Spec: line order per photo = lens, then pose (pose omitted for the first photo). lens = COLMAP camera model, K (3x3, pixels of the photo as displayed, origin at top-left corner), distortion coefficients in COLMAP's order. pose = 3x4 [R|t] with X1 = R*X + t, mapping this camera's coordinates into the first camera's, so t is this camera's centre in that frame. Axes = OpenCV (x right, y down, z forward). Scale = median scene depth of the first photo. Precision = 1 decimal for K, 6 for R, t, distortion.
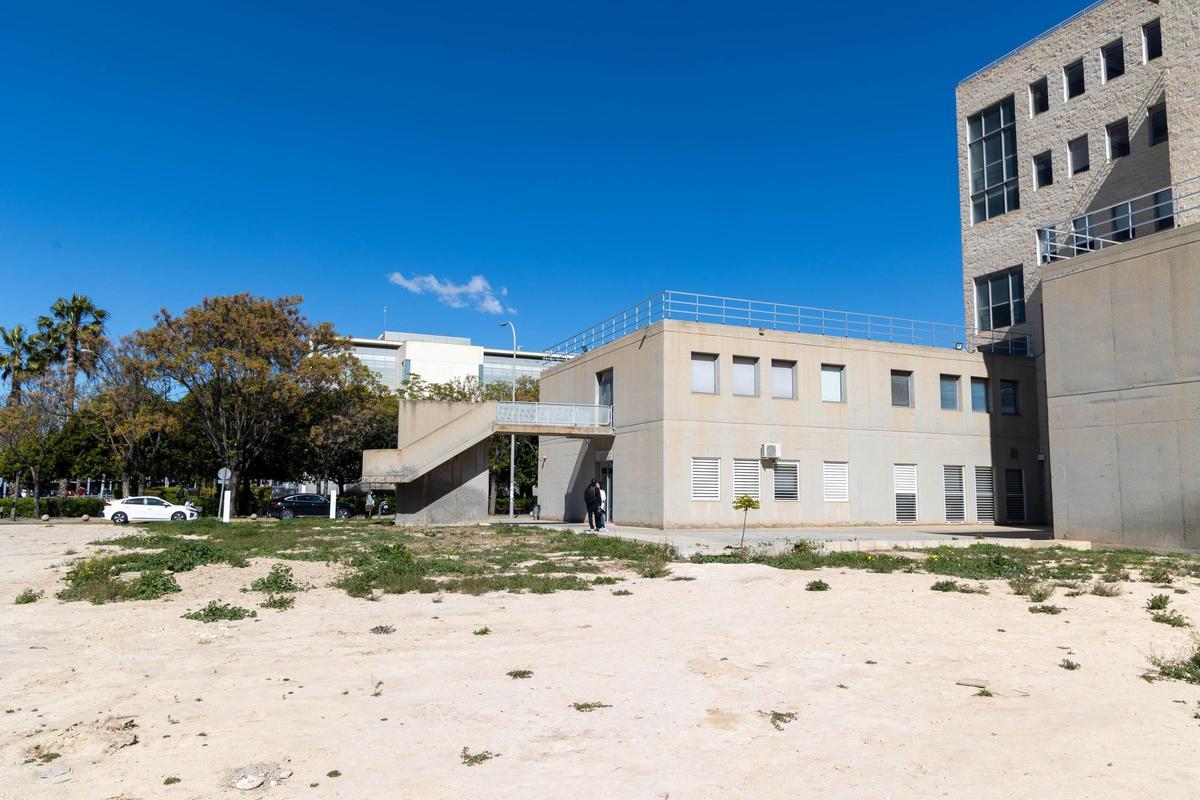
lens RADIAL K [[814.3, 0, 605.2], [0, 814.3, 392.3], [0, 0, 1]] dist [0.004776, 0.004871]
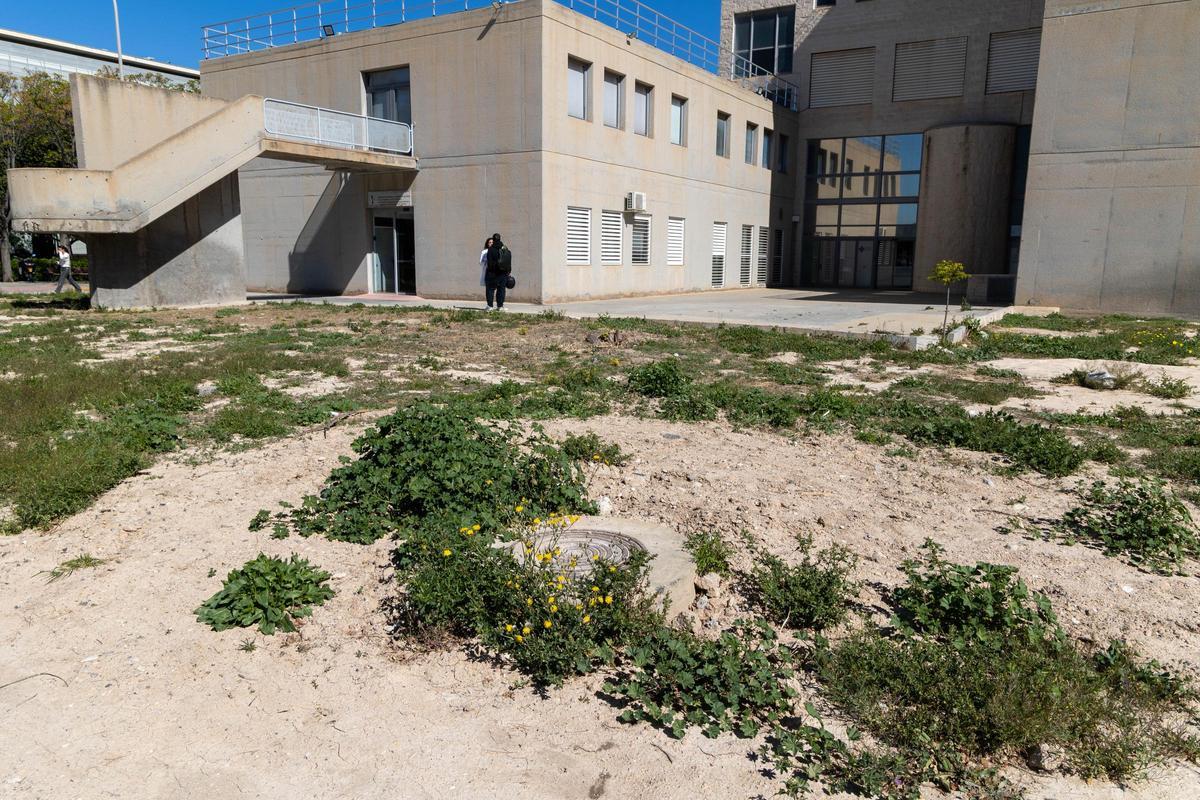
lens RADIAL K [[836.4, 0, 603.5], [0, 836.4, 387.3], [0, 0, 1]] dist [0.018906, -0.002536]
pose [[0.822226, -0.085276, 0.562737, -0.294686], [-0.077578, 0.962694, 0.259234, 0.036369], [-0.563850, -0.256805, 0.784936, 0.324695]]
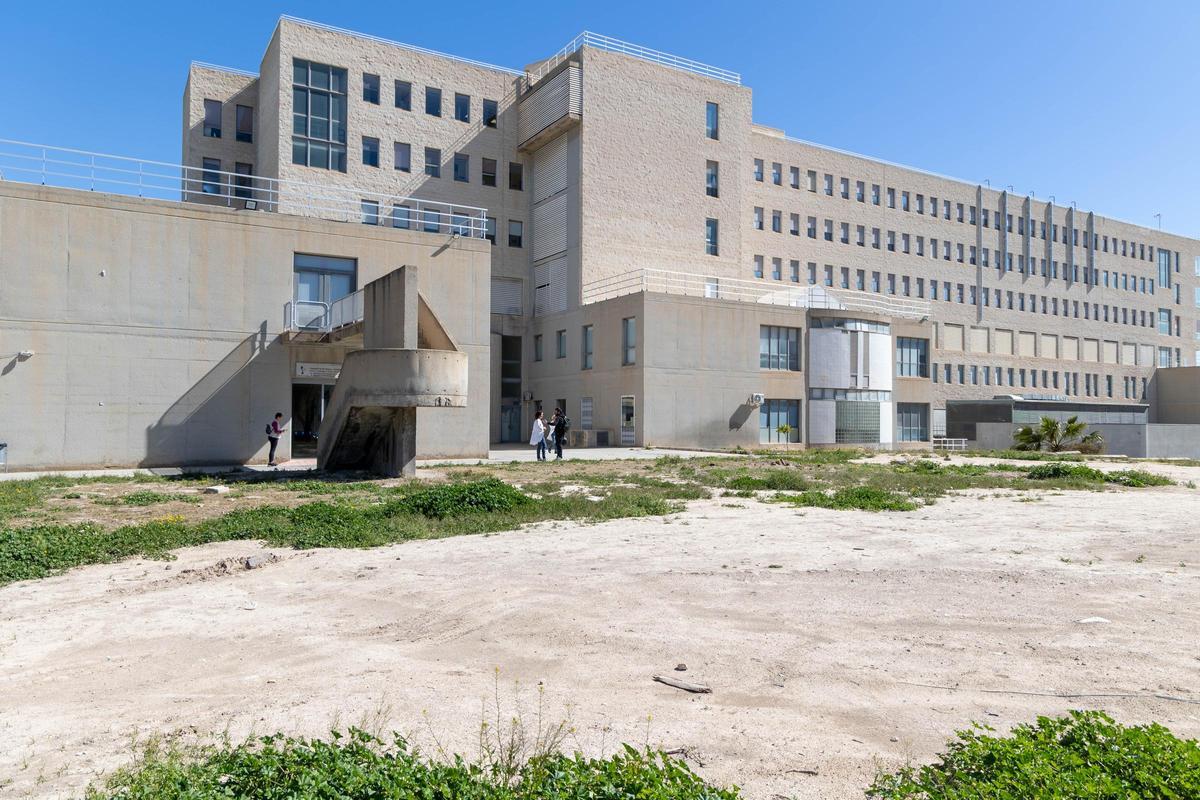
lens RADIAL K [[825.5, 0, 602.9], [0, 825.5, 397.9], [0, 0, 1]] dist [-0.000808, 0.001177]
pose [[-0.136404, 0.020449, 0.990442, -0.856575], [-0.129992, 0.990773, -0.038358, 0.108190], [-0.982088, -0.133982, -0.132487, 0.934993]]
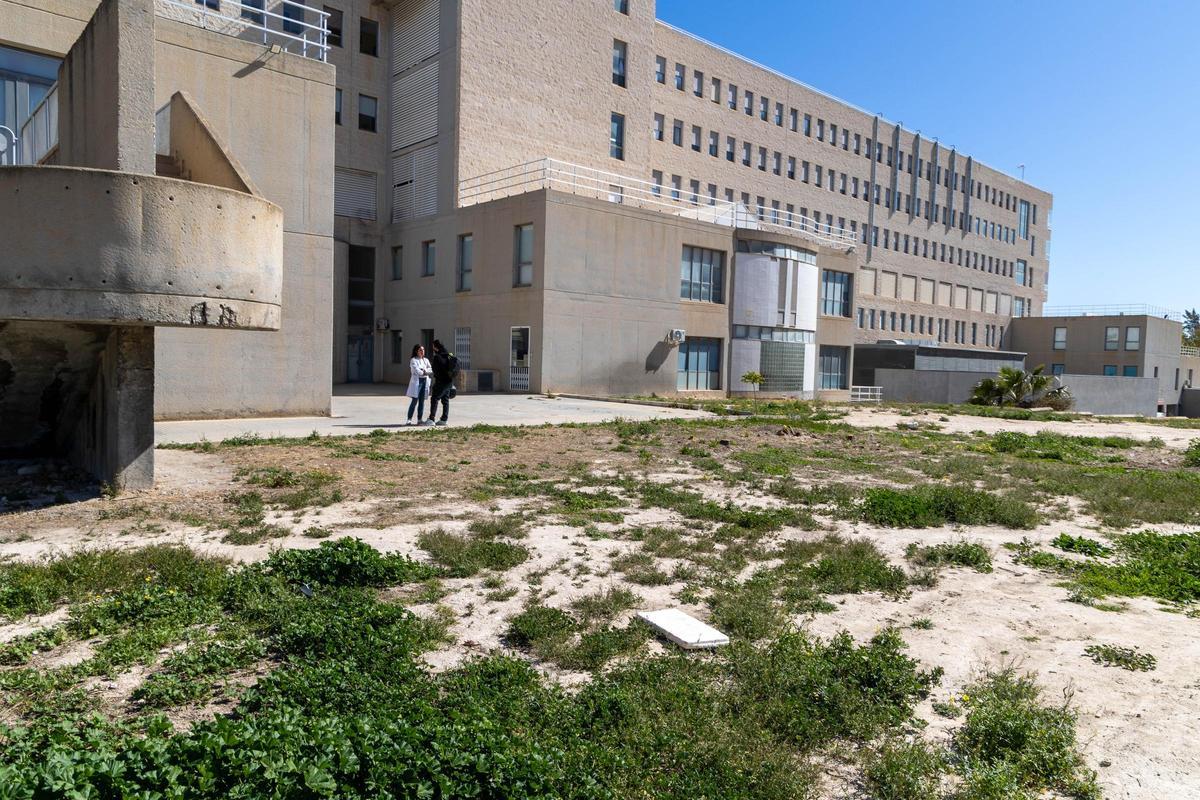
lens RADIAL K [[799.0, 0, 605.5], [0, 799.0, 391.9], [0, 0, 1]] dist [0.006729, 0.000417]
pose [[-0.324297, -0.054336, 0.944394, -0.526421], [-0.148809, 0.988849, 0.005795, 0.107081], [-0.934178, -0.138655, -0.328766, 0.935734]]
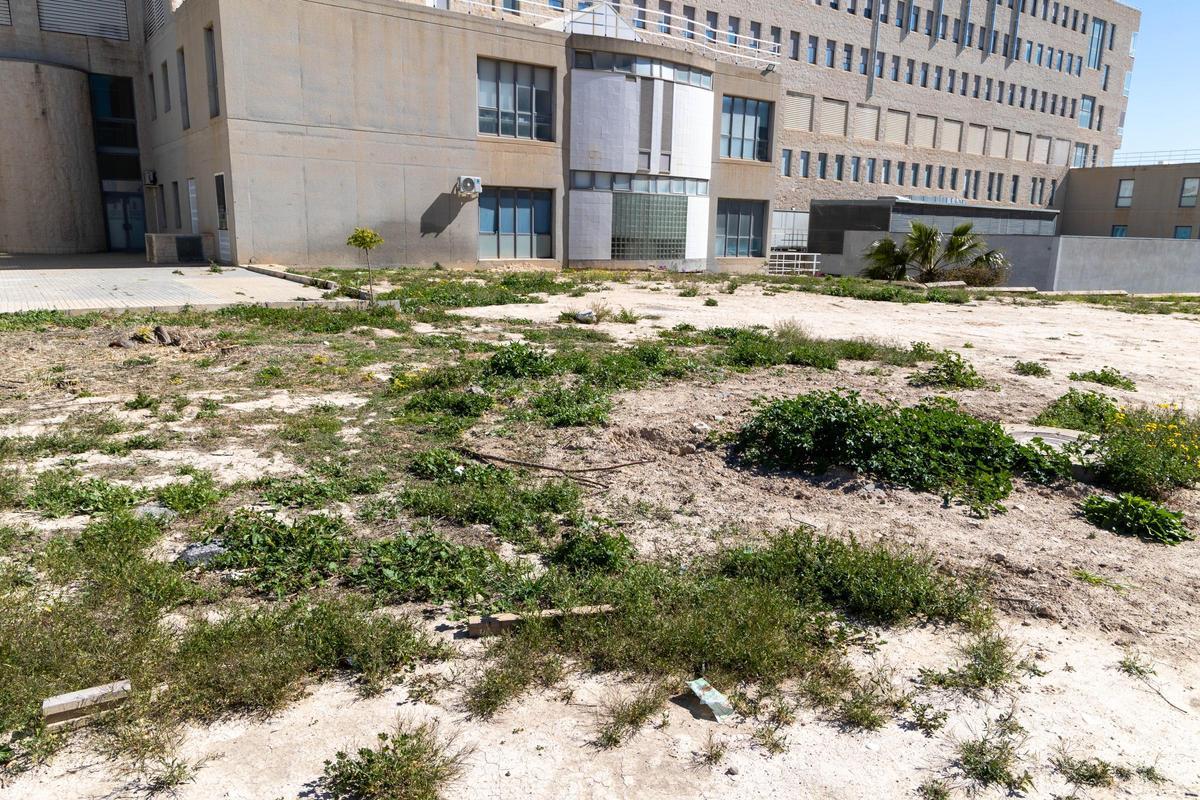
lens RADIAL K [[799.0, 0, 605.5], [0, 799.0, 391.9], [0, 0, 1]] dist [0.006729, 0.000417]
pose [[-0.230642, -0.209487, 0.950221, -0.373052], [-0.143374, 0.973207, 0.179754, 0.062275], [-0.962418, -0.094778, -0.254497, 0.555986]]
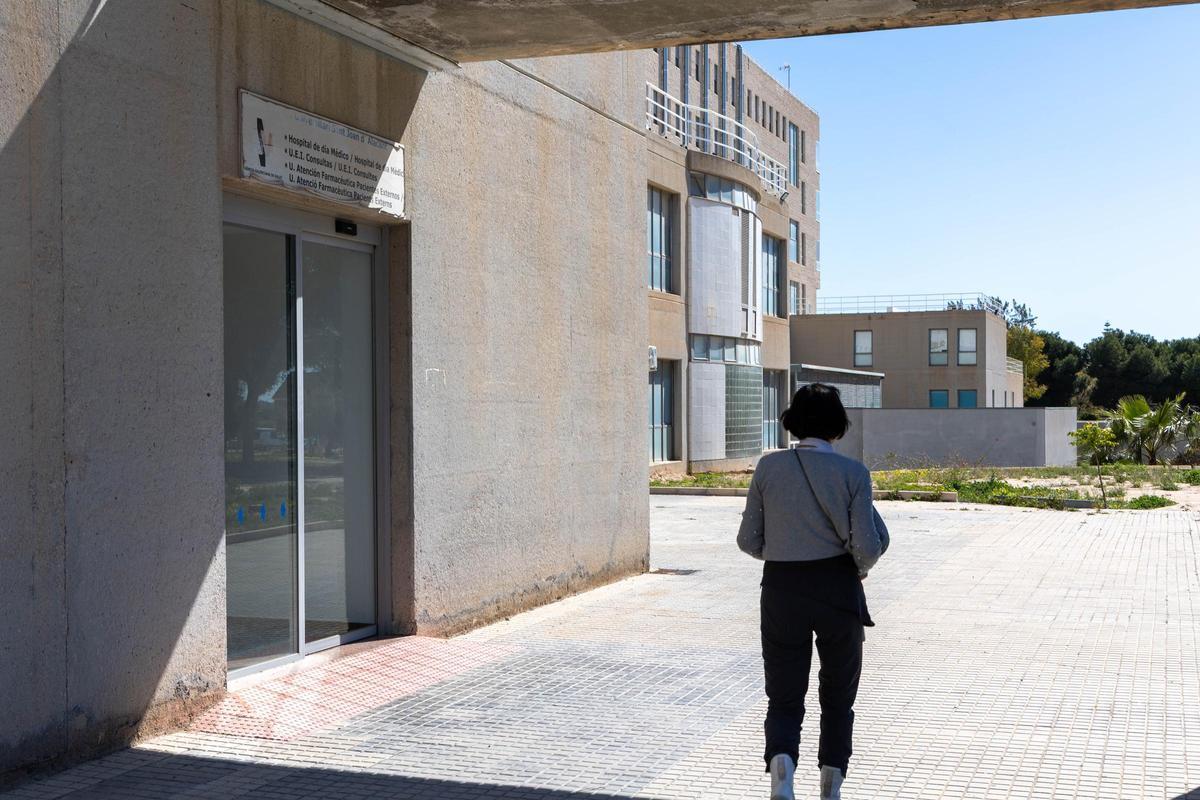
lens RADIAL K [[1500.6, 0, 600.0], [0, 1500.6, 400.0], [0, 0, 1]] dist [0.020770, 0.010217]
pose [[-0.726167, 0.000538, 0.687518, -0.216262], [-0.083402, 0.992546, -0.088867, 0.146200], [-0.682440, -0.121873, -0.720709, 1.253966]]
